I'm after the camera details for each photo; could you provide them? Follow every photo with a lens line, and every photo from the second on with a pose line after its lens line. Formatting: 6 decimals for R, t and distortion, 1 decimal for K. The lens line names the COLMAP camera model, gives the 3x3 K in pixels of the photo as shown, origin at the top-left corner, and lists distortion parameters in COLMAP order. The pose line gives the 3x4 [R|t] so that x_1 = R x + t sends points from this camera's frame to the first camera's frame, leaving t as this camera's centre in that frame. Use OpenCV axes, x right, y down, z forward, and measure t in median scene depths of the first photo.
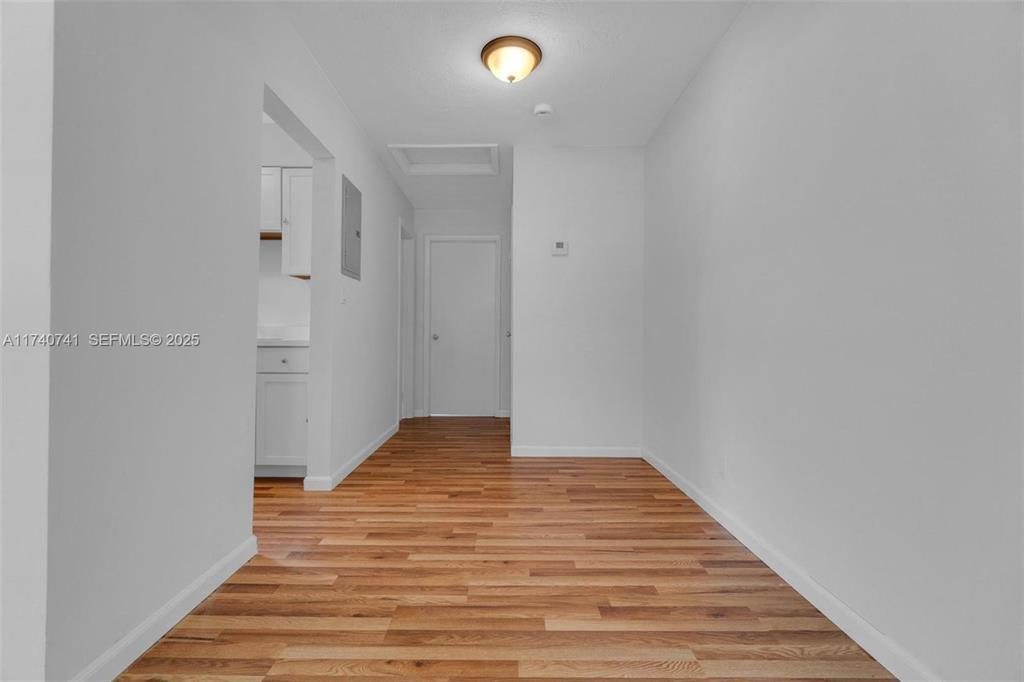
lens RADIAL K [[447.2, 0, 502.0], [0, 447.2, 346.2], [0, 0, 1]] dist [-0.007100, -0.001078]
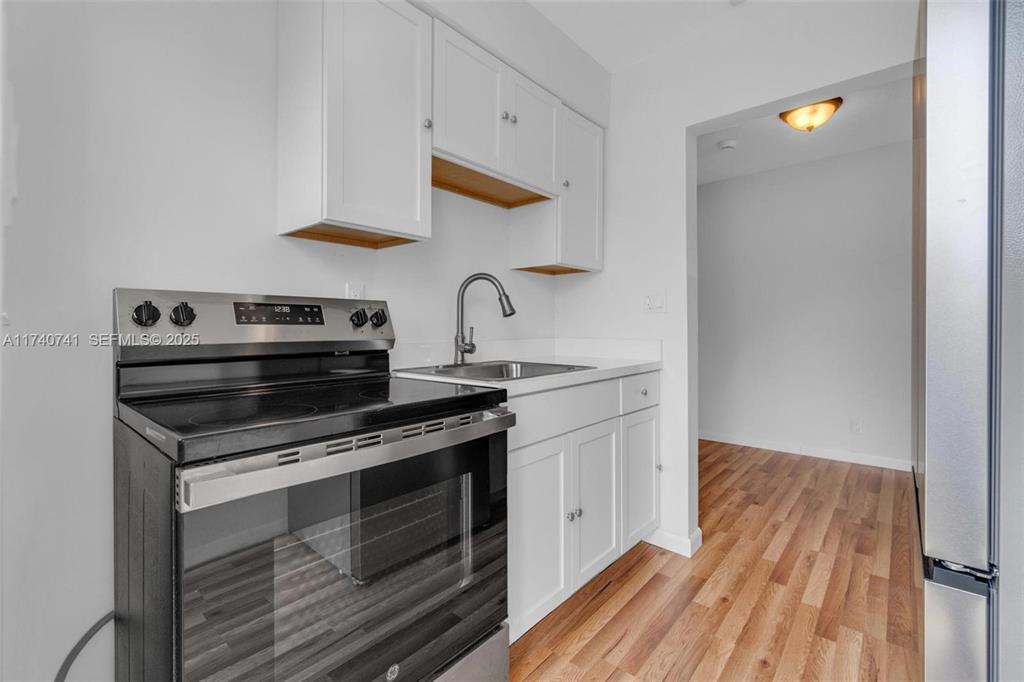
lens RADIAL K [[447.2, 0, 504.1], [0, 447.2, 325.7], [0, 0, 1]] dist [-0.007100, -0.001078]
pose [[0.659750, -0.008158, 0.751441, -1.679940], [0.016286, 0.999861, -0.003444, -0.115274], [-0.751309, 0.014510, 0.659791, 0.980455]]
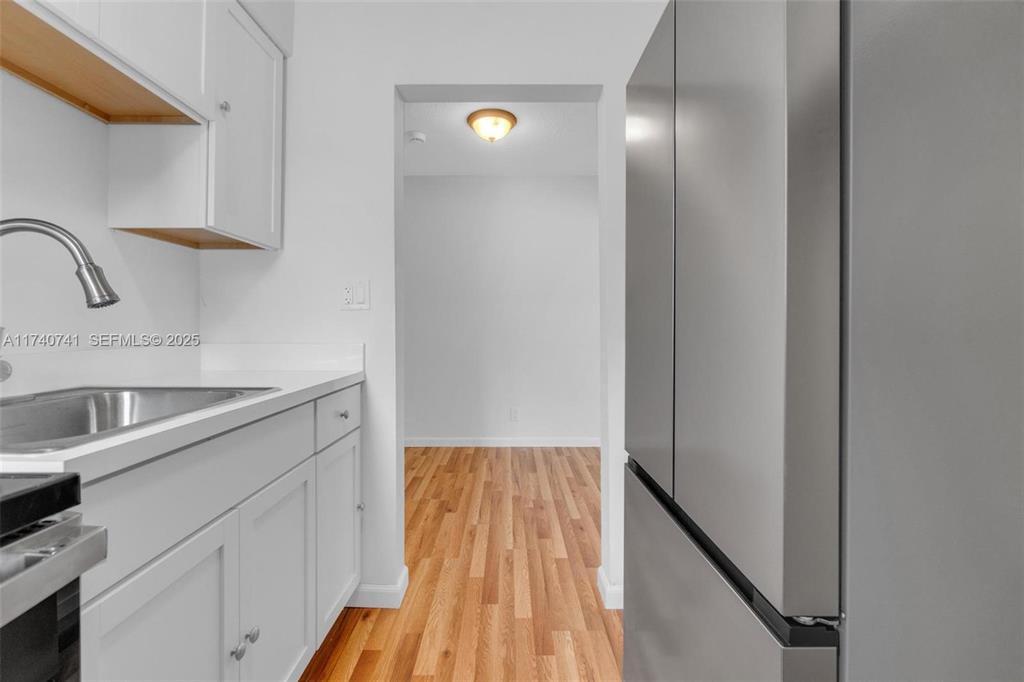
lens RADIAL K [[447.2, 0, 506.4], [0, 447.2, 326.4], [0, 0, 1]] dist [-0.007100, -0.001078]
pose [[-0.006753, -0.007351, 0.999950, -1.465780], [0.010844, 0.999914, 0.007424, -0.115477], [-0.999918, 0.010894, -0.006673, 1.144140]]
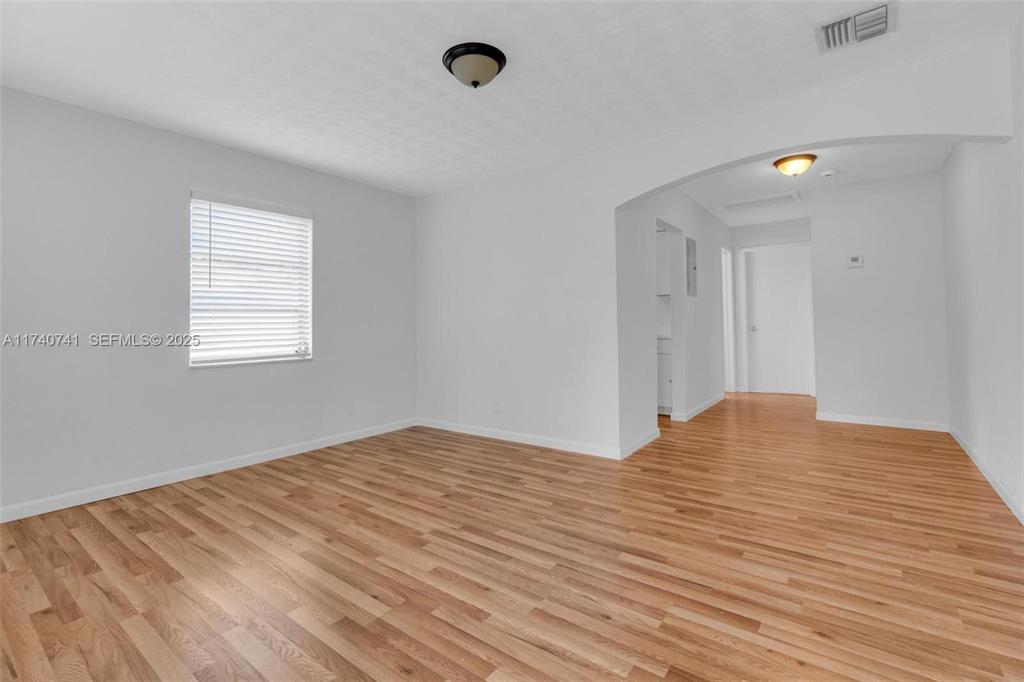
lens RADIAL K [[447.2, 0, 516.2], [0, 447.2, 315.6], [0, 0, 1]] dist [-0.007100, -0.001078]
pose [[0.797932, -0.034240, -0.601775, 0.208623], [0.011802, 0.999081, -0.041198, -0.038578], [0.602632, 0.025771, 0.797603, -1.109208]]
